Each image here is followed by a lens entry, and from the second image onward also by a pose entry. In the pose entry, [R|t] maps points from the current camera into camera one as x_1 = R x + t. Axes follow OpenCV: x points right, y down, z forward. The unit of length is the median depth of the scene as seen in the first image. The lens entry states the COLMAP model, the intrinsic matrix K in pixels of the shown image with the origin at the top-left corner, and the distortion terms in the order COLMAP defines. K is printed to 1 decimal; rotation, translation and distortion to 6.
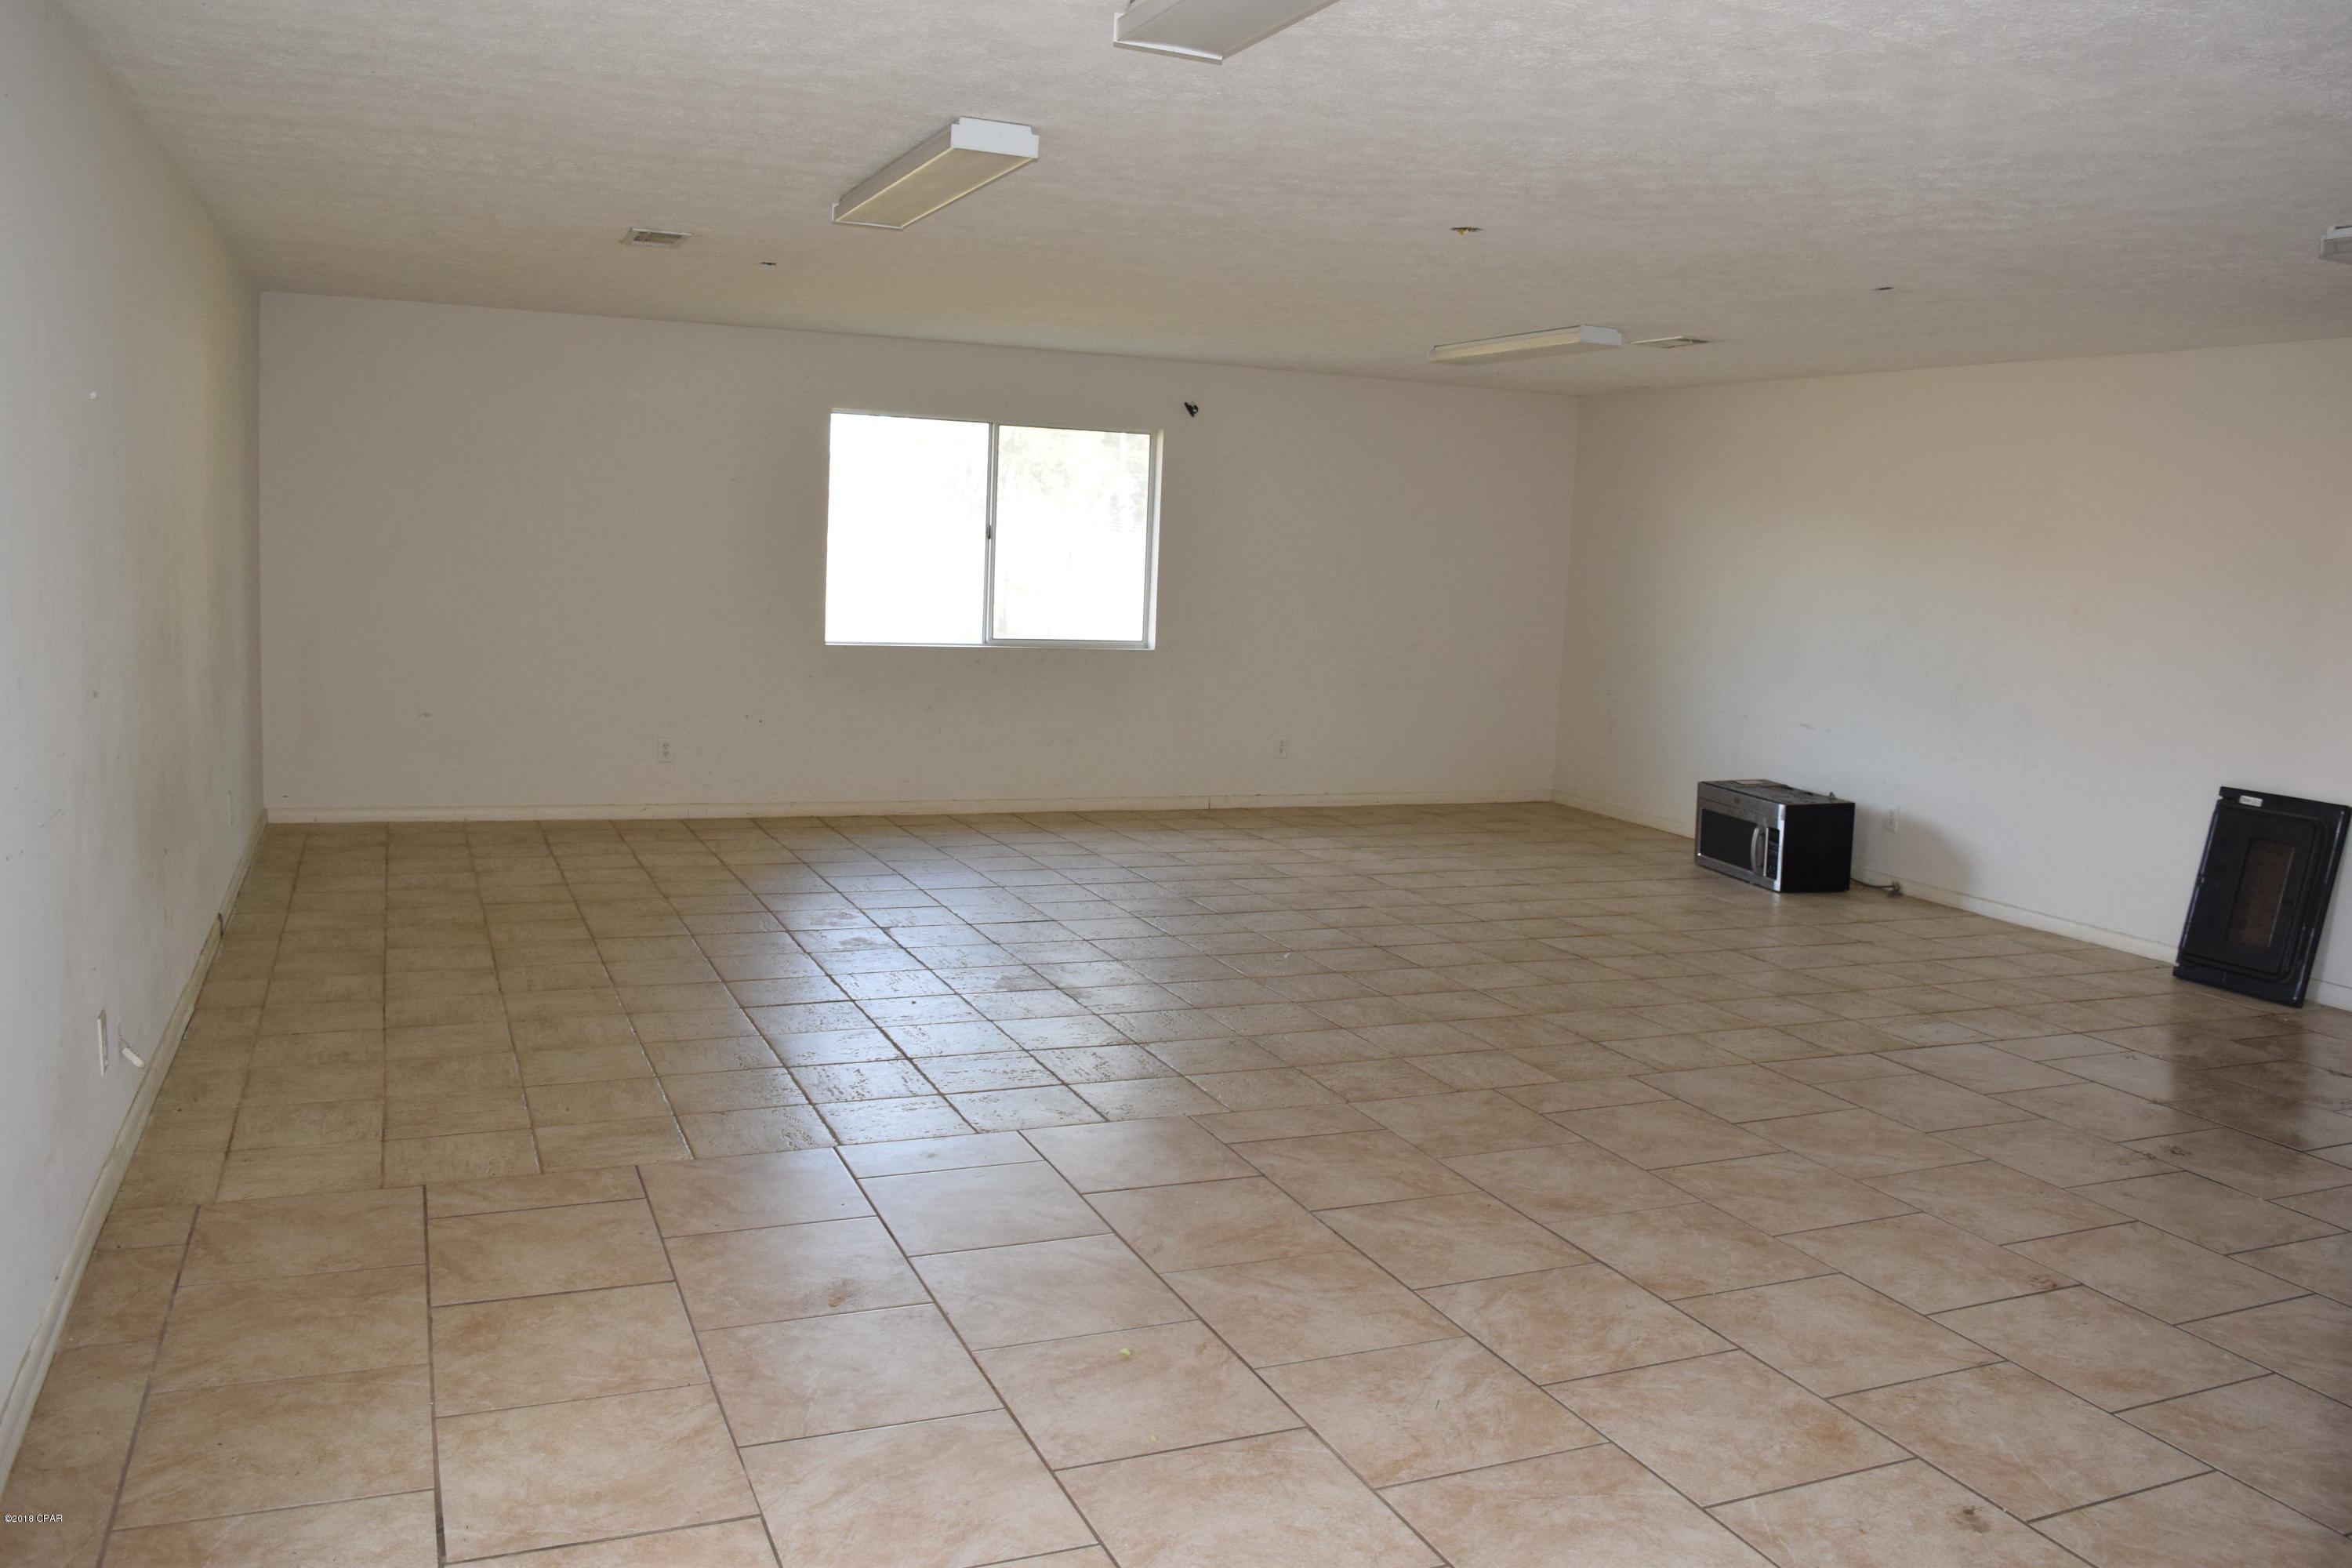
lens RADIAL K [[1847.0, 0, 1188.1], [0, 1847.0, 777.7], [0, 0, 1]] dist [-0.100978, 0.029633]
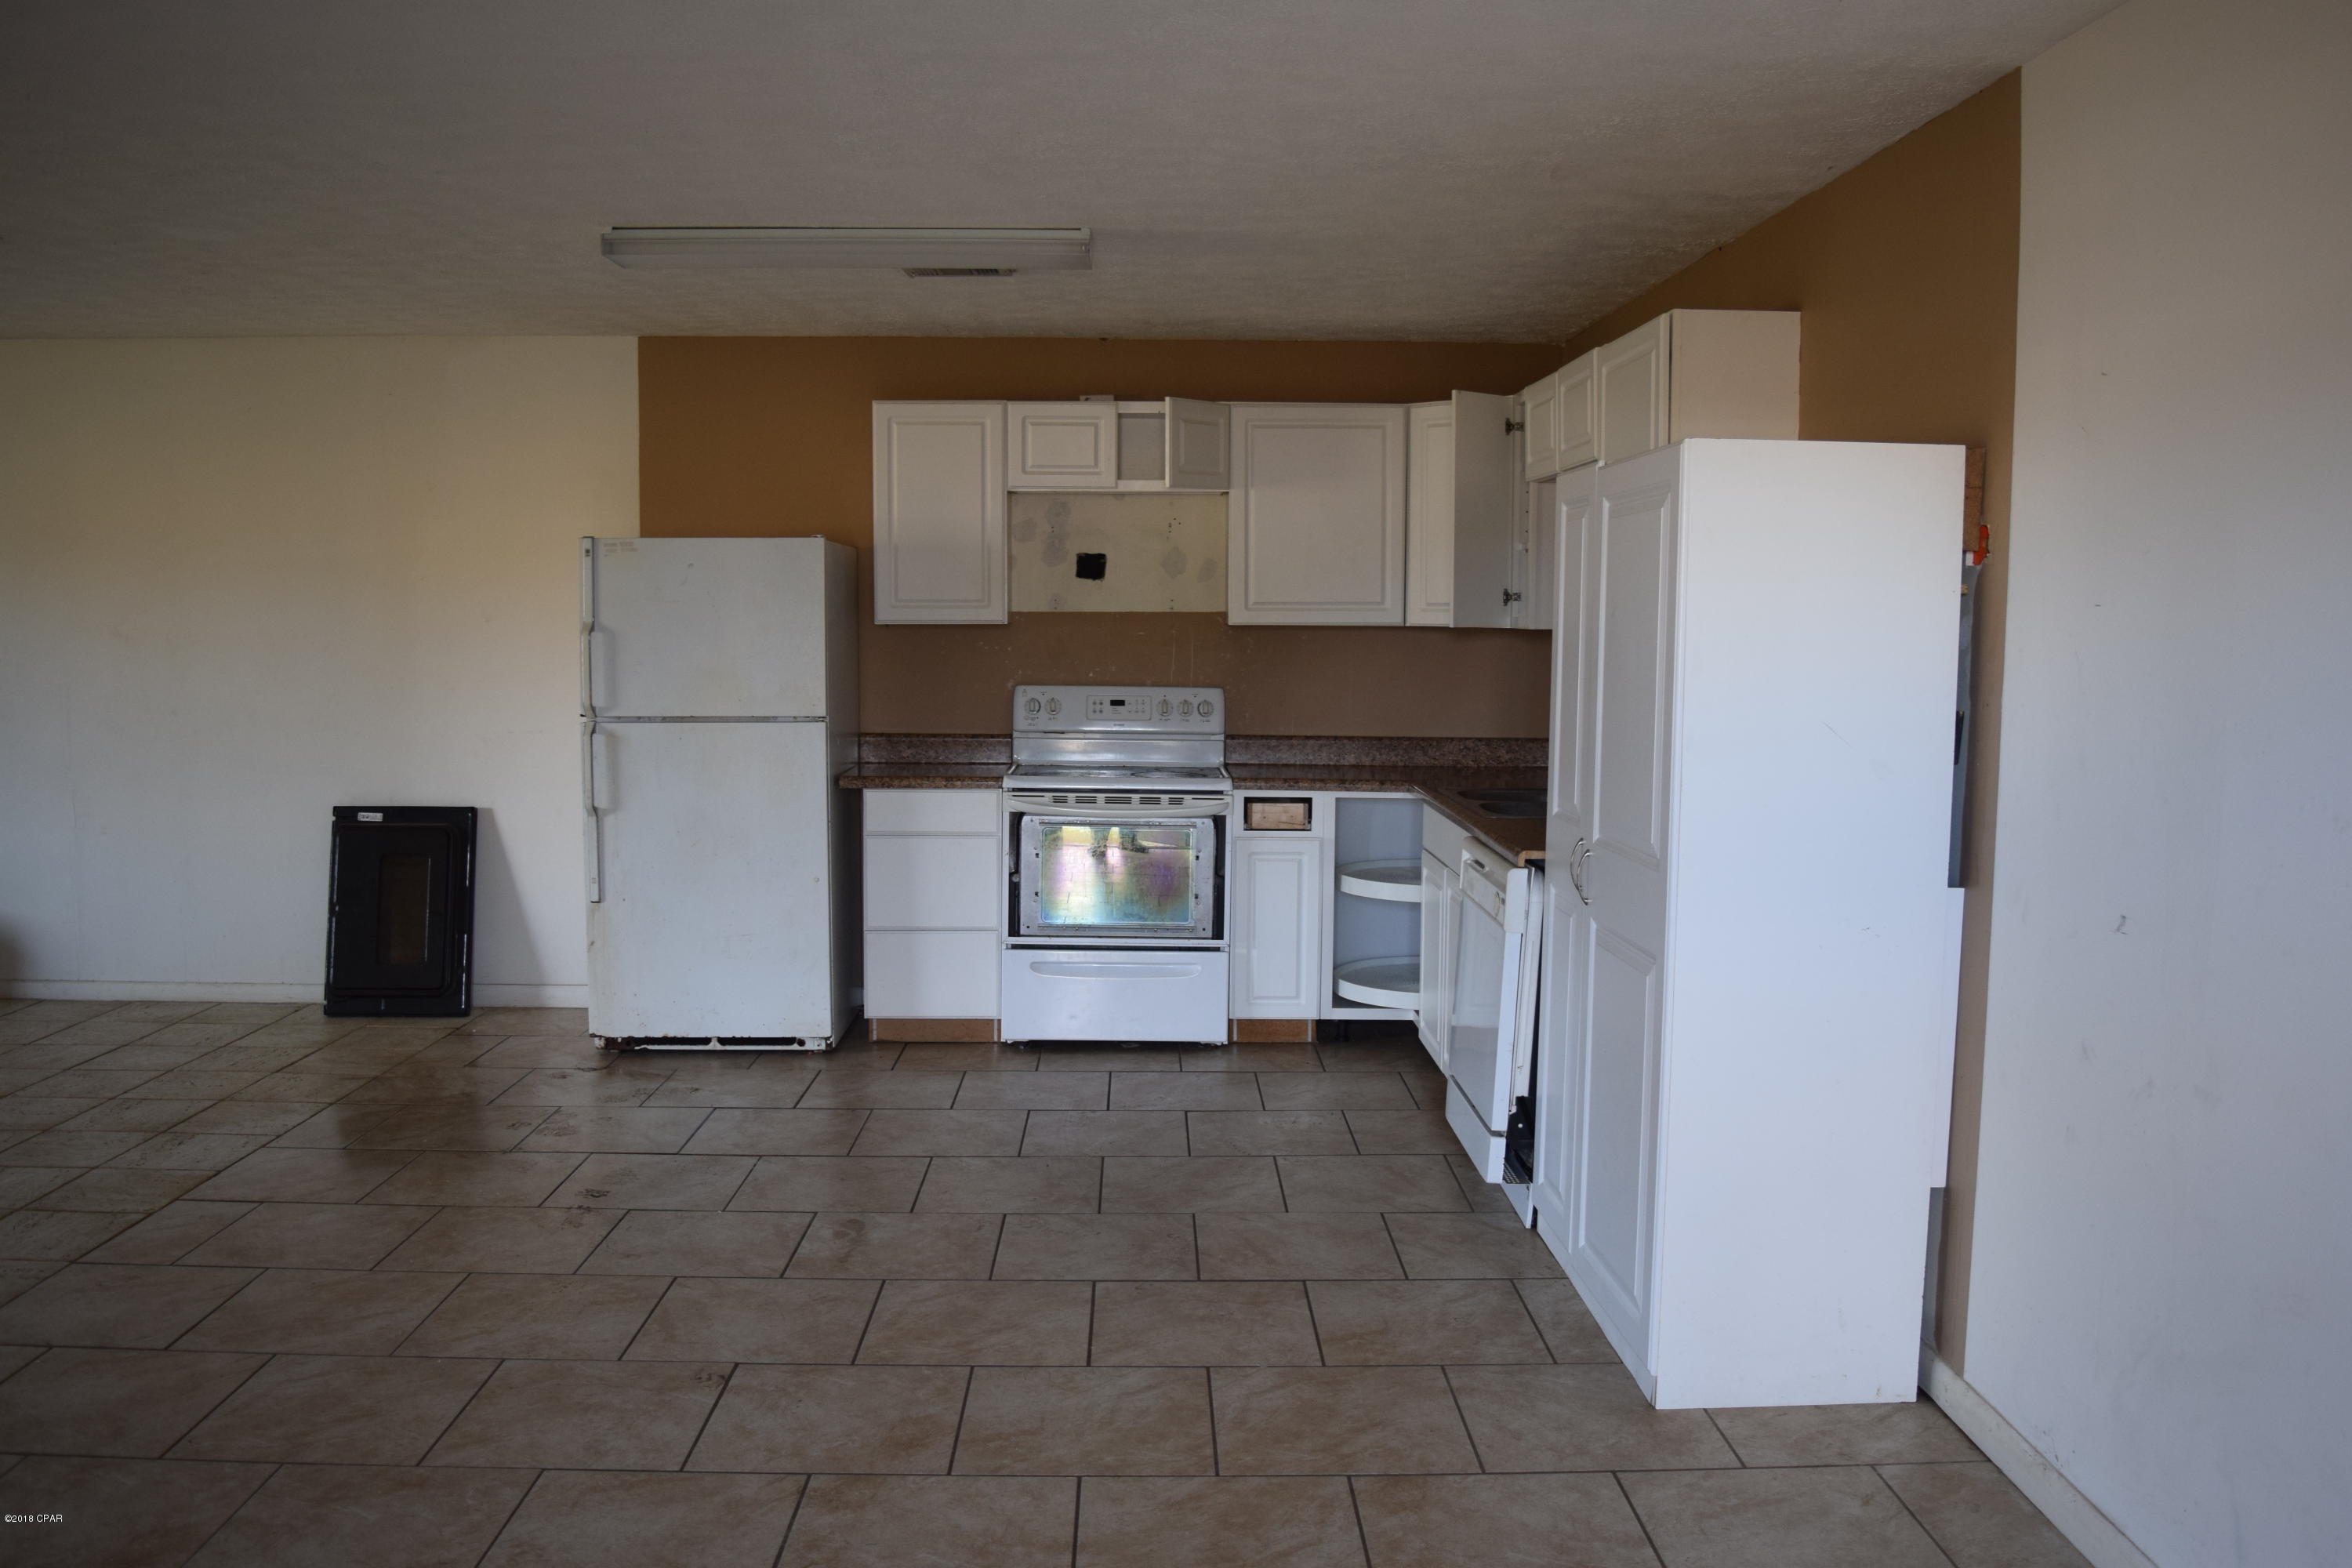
lens RADIAL K [[1847.0, 0, 1188.1], [0, 1847.0, 777.7], [0, 0, 1]] dist [-0.100978, 0.029633]
pose [[0.369984, -0.127328, 0.920271, -0.189453], [0.124963, 0.988383, 0.086512, -0.052977], [-0.920596, 0.082991, 0.381597, 0.328673]]
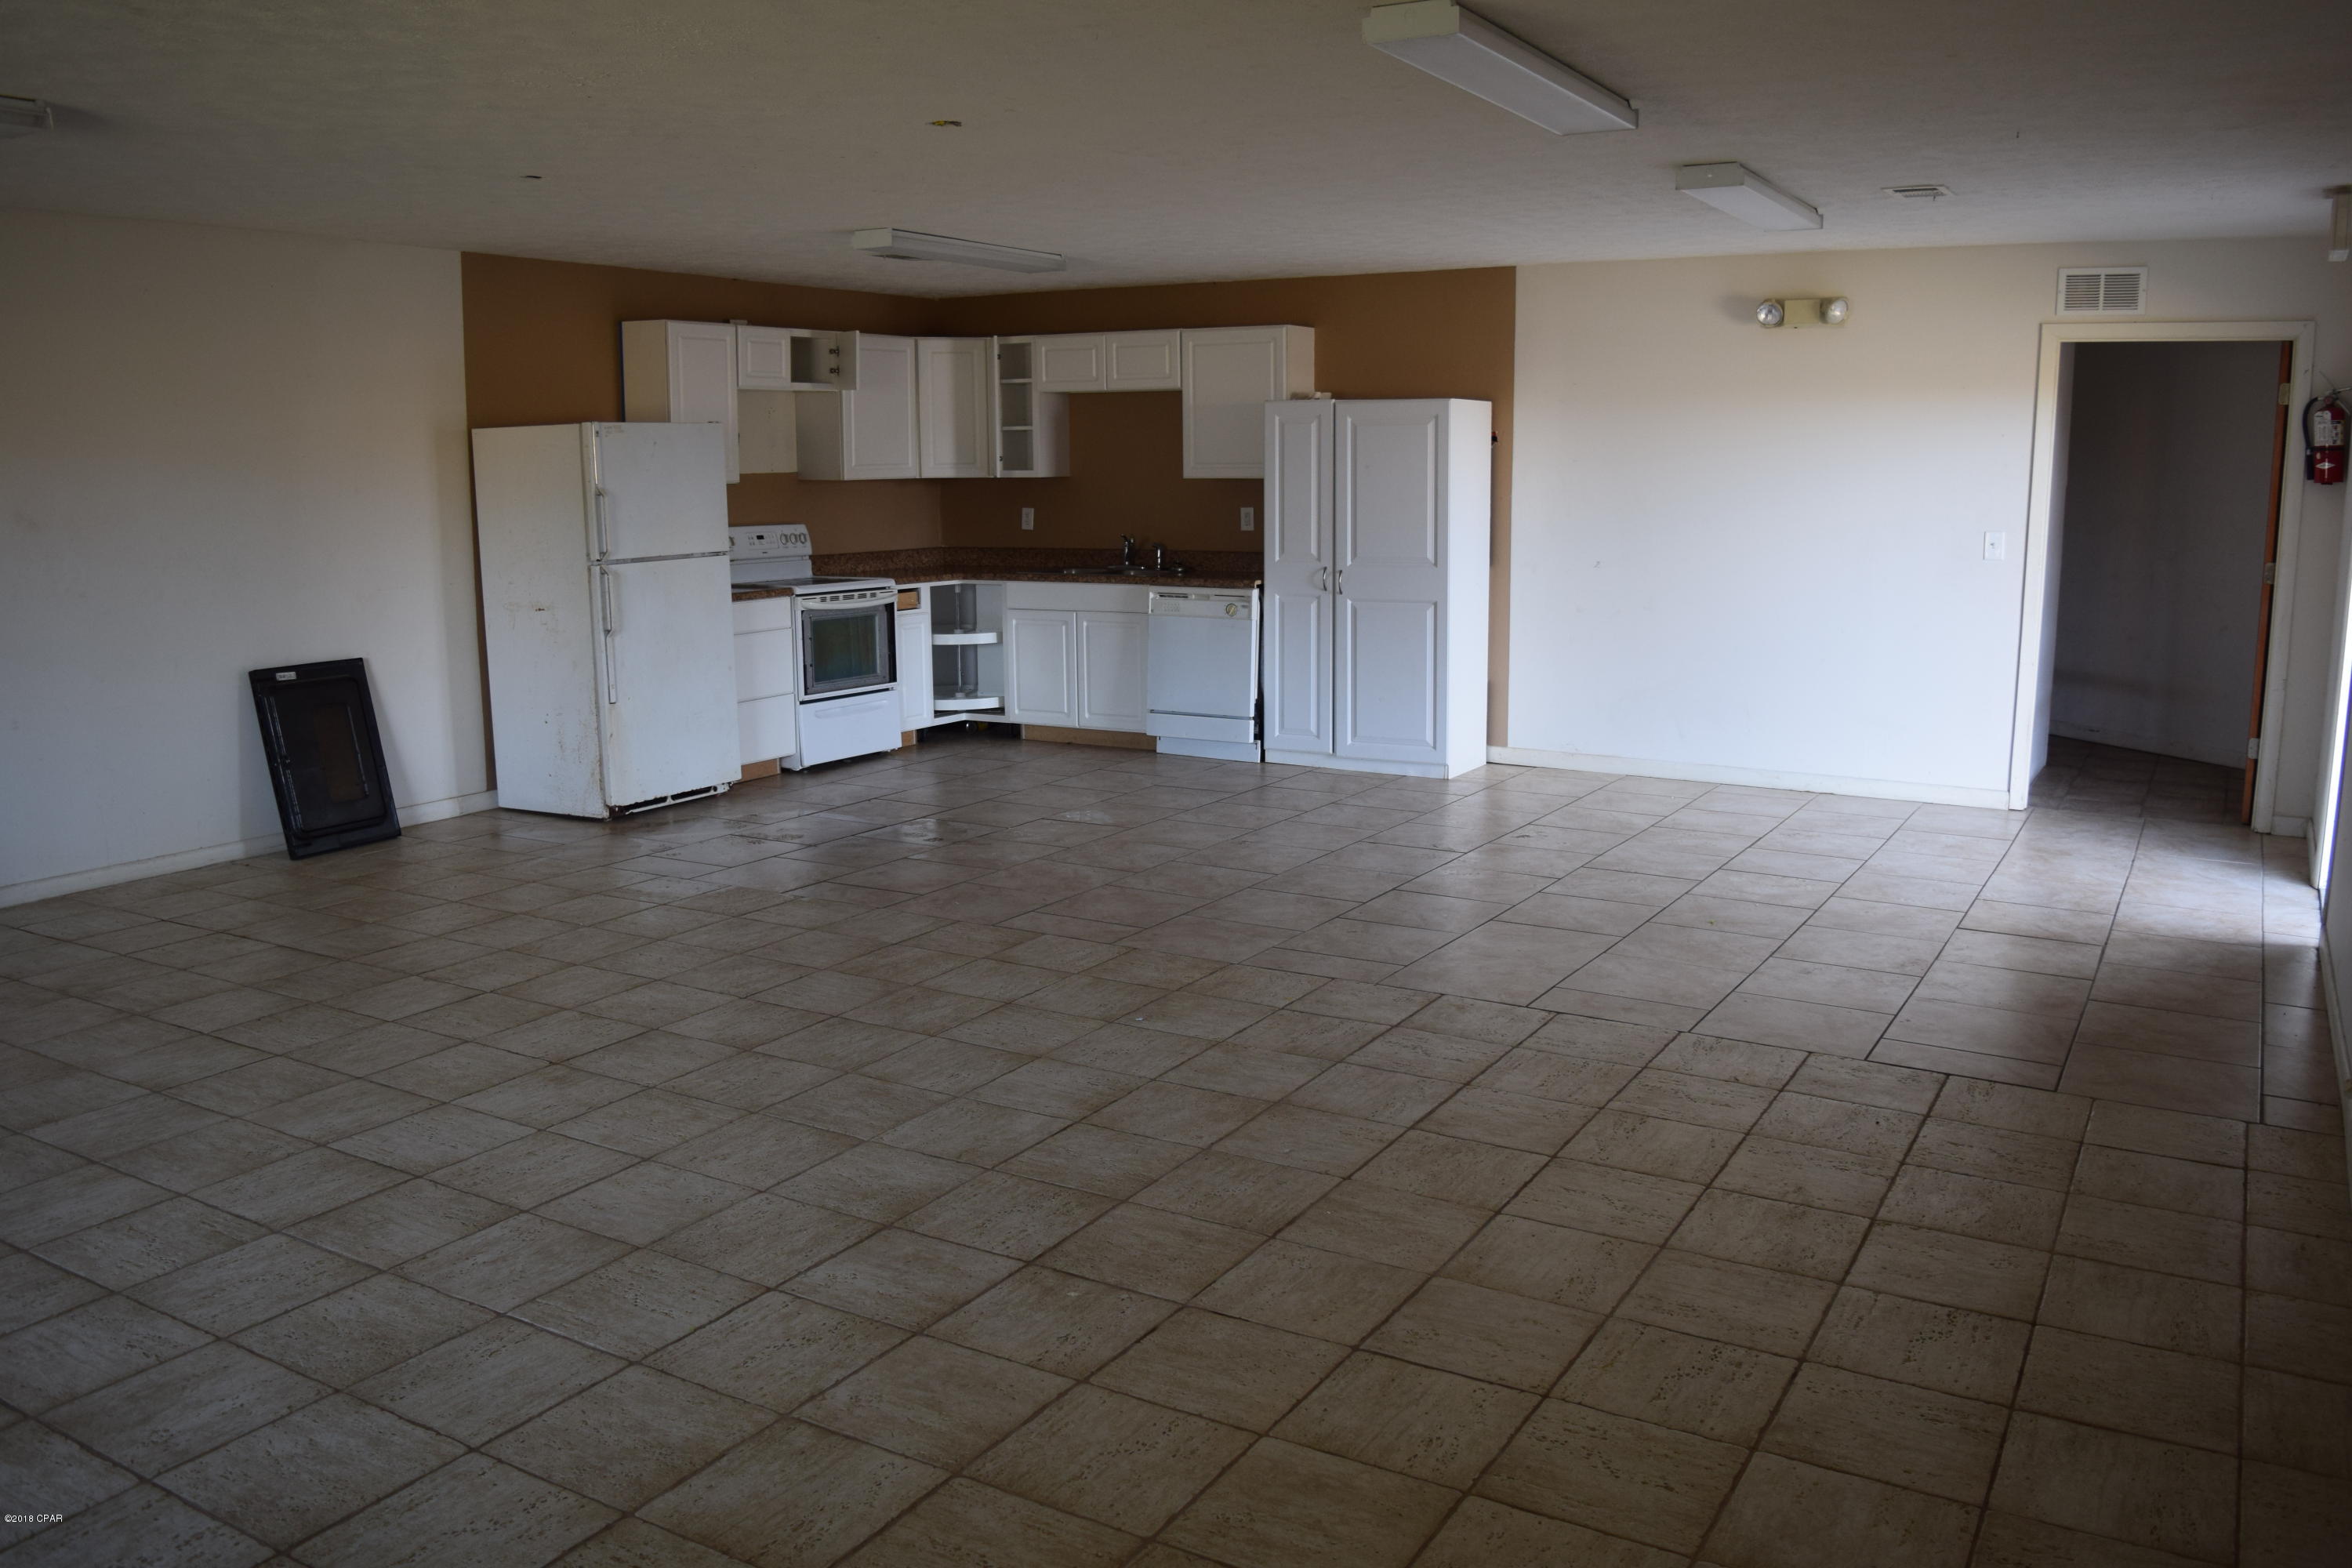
lens RADIAL K [[1847.0, 0, 1188.1], [0, 1847.0, 777.7], [0, 0, 1]] dist [-0.100978, 0.029633]
pose [[-0.594594, -0.178647, 0.783928, -0.798732], [0.078632, 0.957409, 0.277822, -0.261463], [-0.800172, 0.226833, -0.555222, 1.699839]]
